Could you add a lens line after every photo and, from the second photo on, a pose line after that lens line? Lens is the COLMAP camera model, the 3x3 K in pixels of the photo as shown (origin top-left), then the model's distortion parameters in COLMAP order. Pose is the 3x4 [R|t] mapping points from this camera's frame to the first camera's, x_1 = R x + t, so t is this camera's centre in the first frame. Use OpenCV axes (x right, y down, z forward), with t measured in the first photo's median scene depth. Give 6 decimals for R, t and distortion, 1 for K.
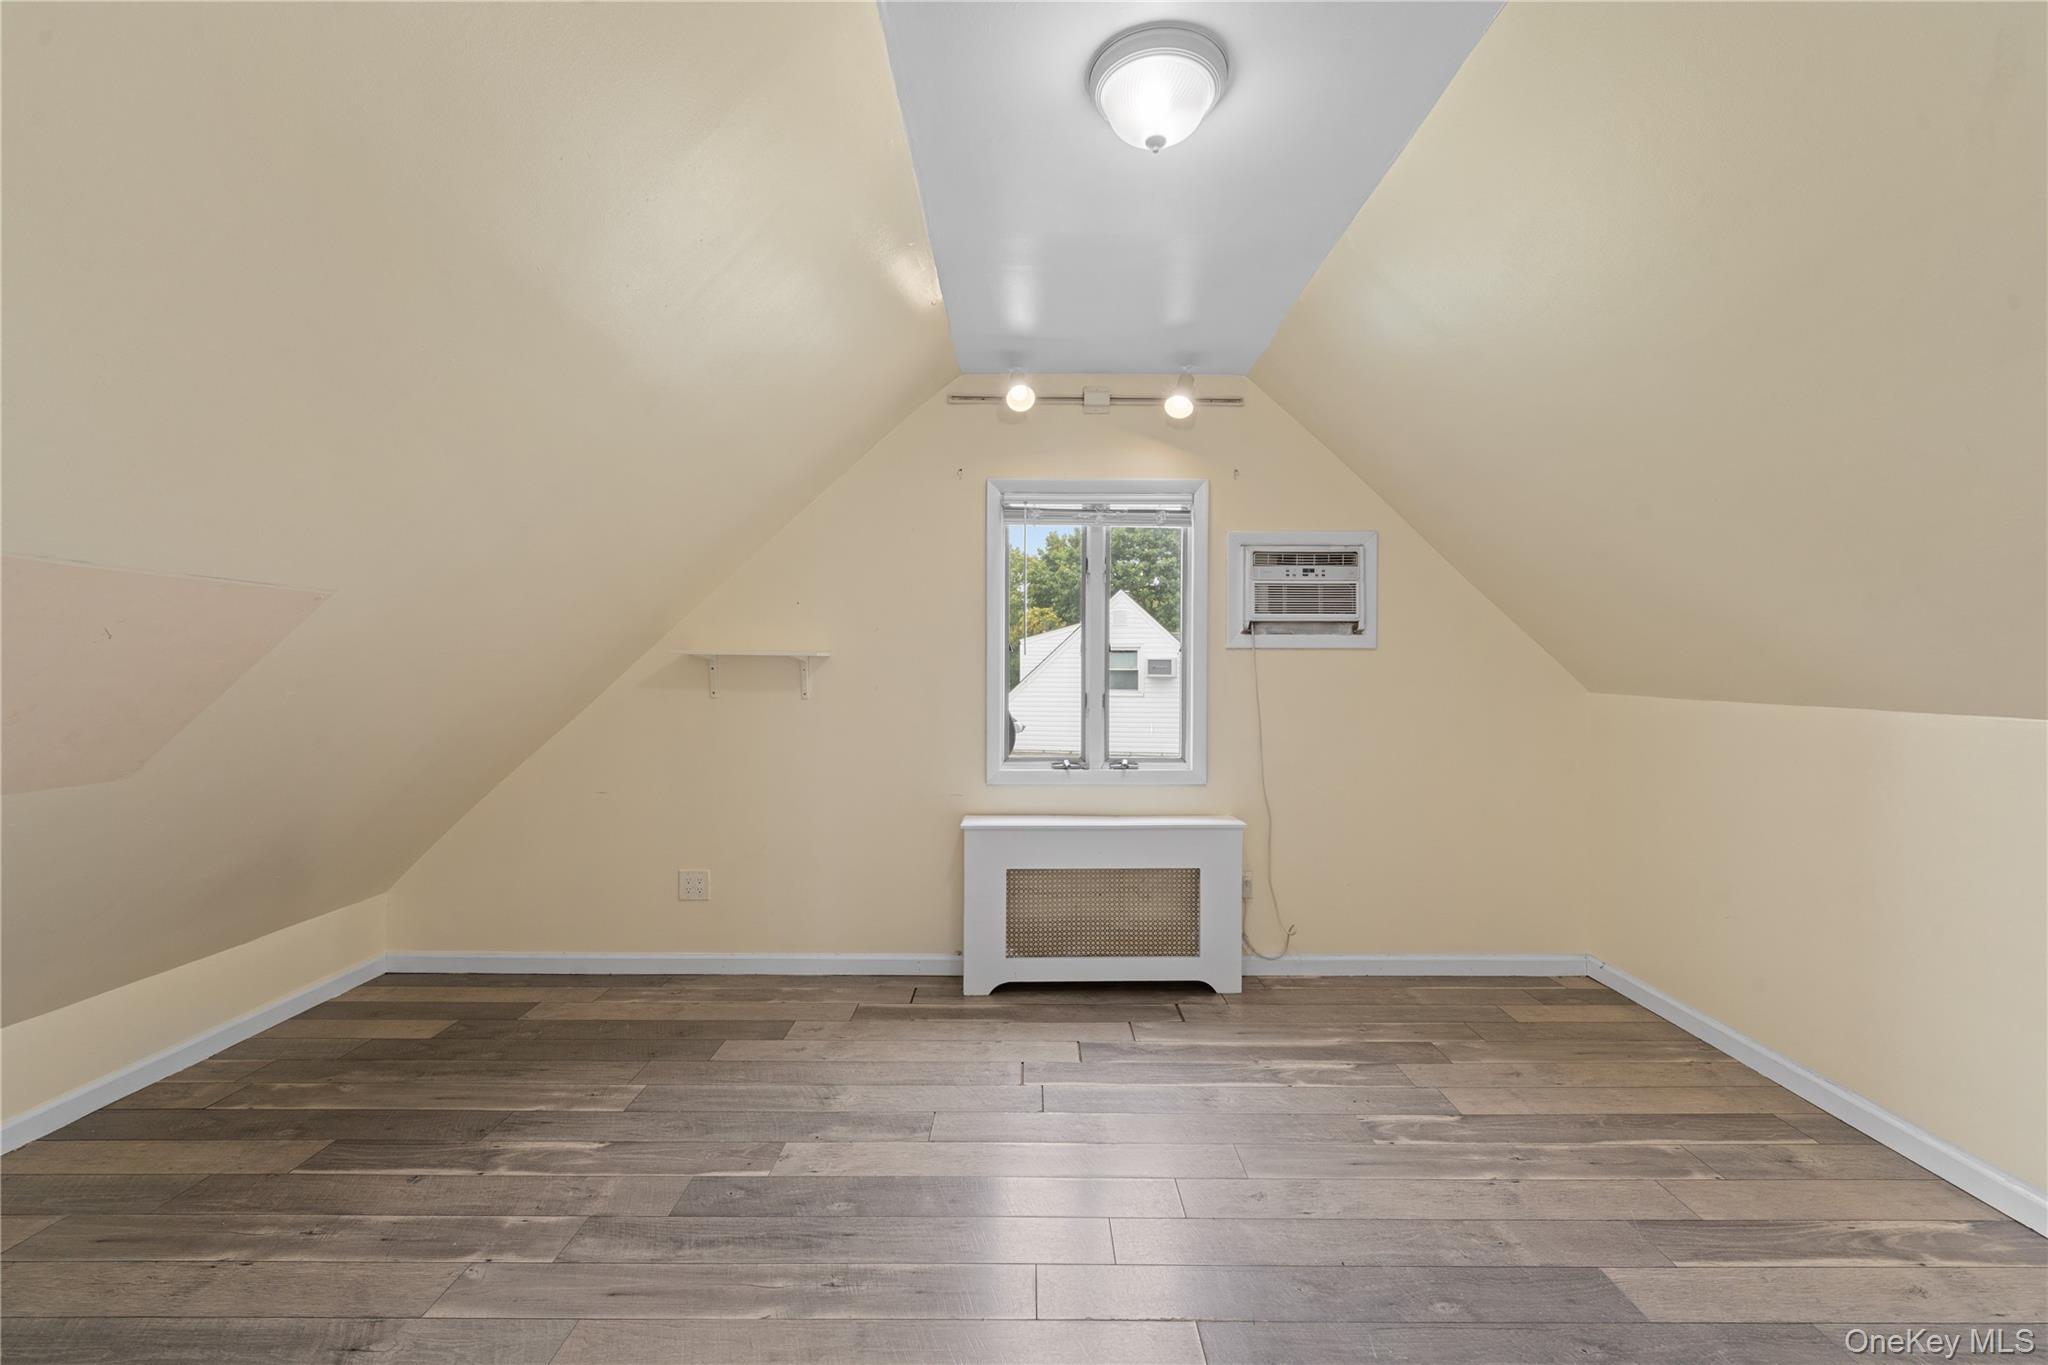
lens RADIAL K [[828.3, 0, 1031.5], [0, 828.3, 683.2], [0, 0, 1]] dist [0.000163, -0.000721]
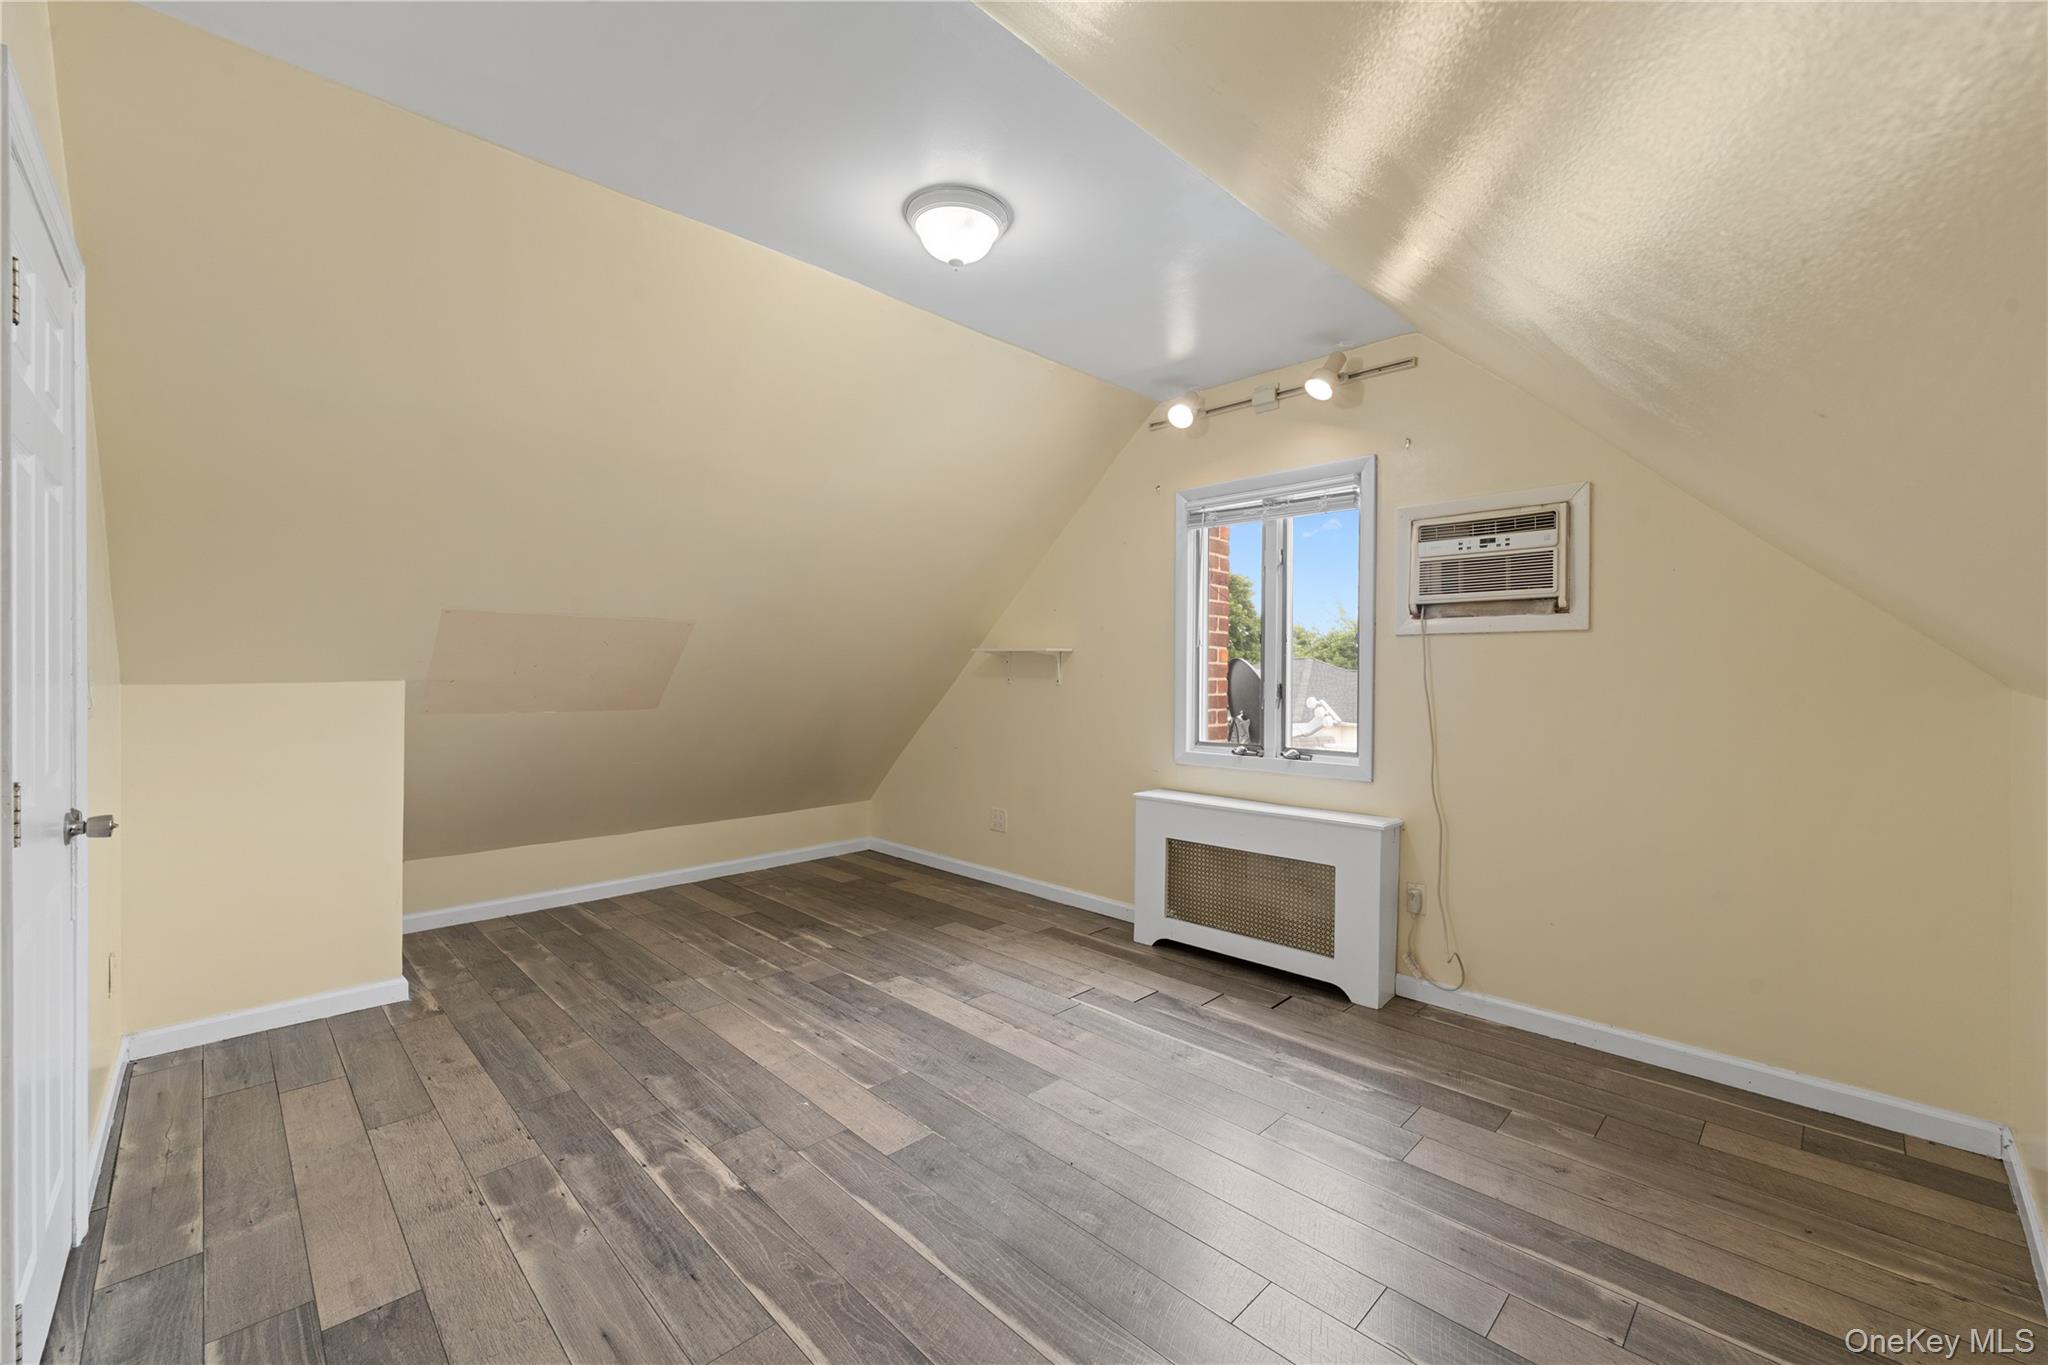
lens RADIAL K [[828.3, 0, 1031.5], [0, 828.3, 683.2], [0, 0, 1]] dist [0.000163, -0.000721]
pose [[0.704369, 0.009472, -0.709771, 0.635603], [-0.012107, 0.999926, 0.001330, 0.015059], [0.709731, 0.007656, 0.704431, 0.076032]]
